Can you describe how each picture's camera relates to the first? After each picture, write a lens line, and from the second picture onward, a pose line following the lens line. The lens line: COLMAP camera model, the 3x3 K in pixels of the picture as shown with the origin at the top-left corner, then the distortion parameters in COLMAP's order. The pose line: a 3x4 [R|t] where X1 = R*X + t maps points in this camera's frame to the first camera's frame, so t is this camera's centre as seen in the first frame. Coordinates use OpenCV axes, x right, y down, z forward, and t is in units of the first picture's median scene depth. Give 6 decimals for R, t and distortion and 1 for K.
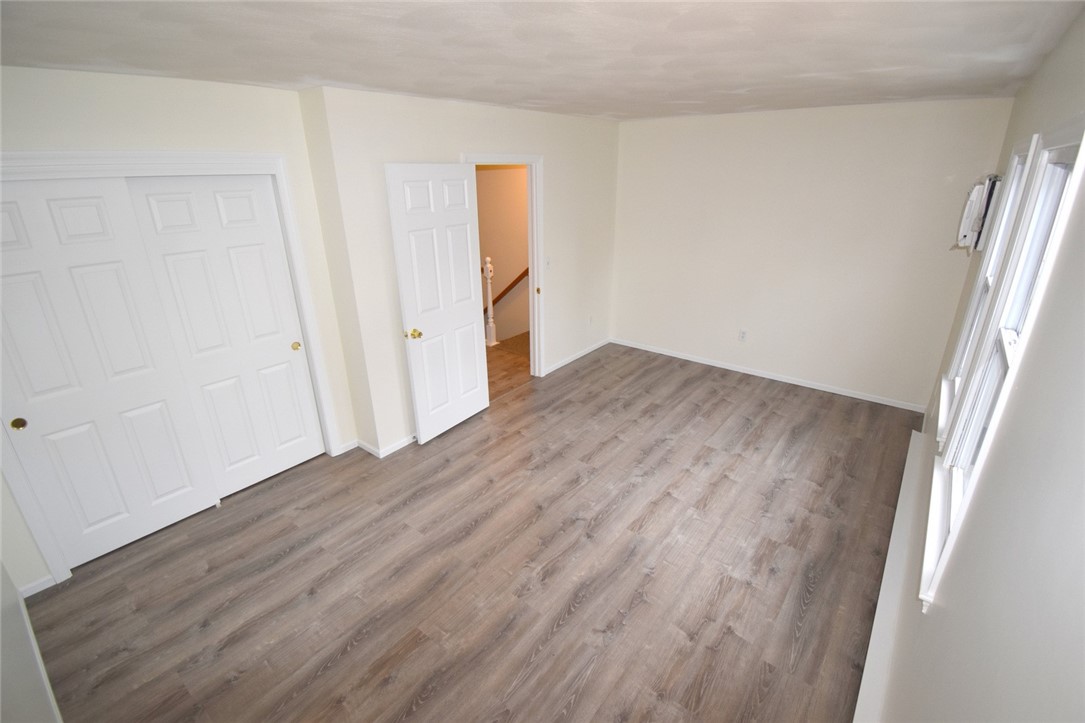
lens RADIAL K [[502.6, 0, 542.1], [0, 502.6, 354.6], [0, 0, 1]] dist [-0.019300, -0.003420]
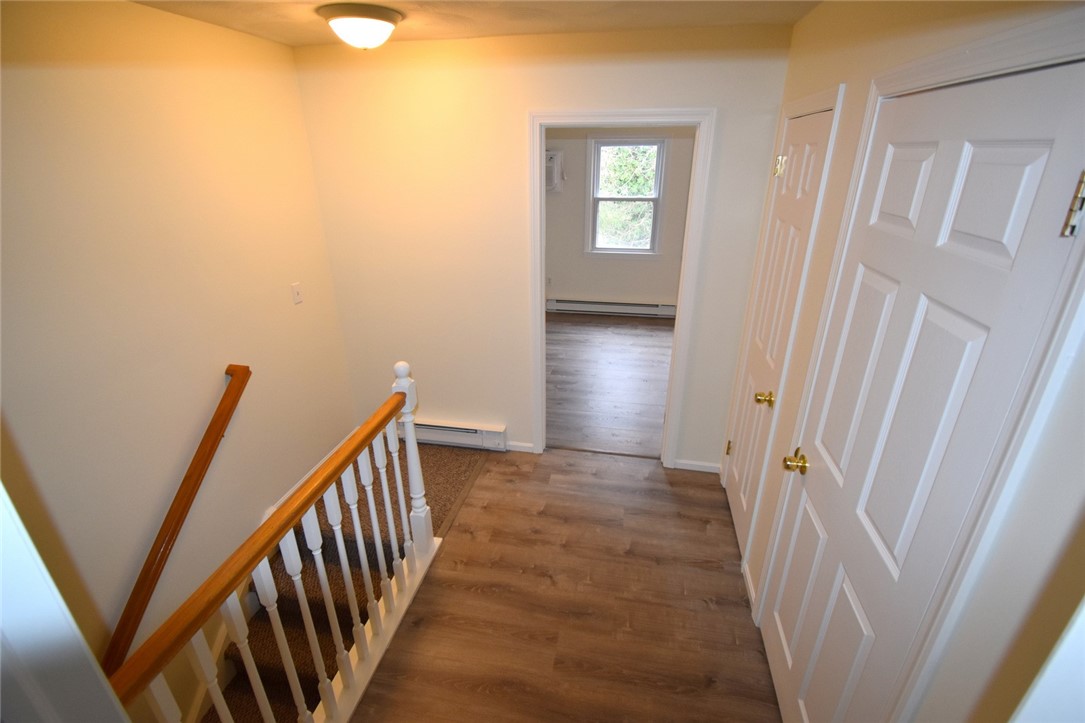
lens RADIAL K [[502.6, 0, 542.4], [0, 502.6, 363.1], [0, 0, 1]] dist [-0.019300, -0.003420]
pose [[-0.463864, -0.334632, 0.820275, -0.595194], [0.329273, 0.794461, 0.510305, -0.445835], [-0.822441, 0.506807, -0.258337, 1.243964]]
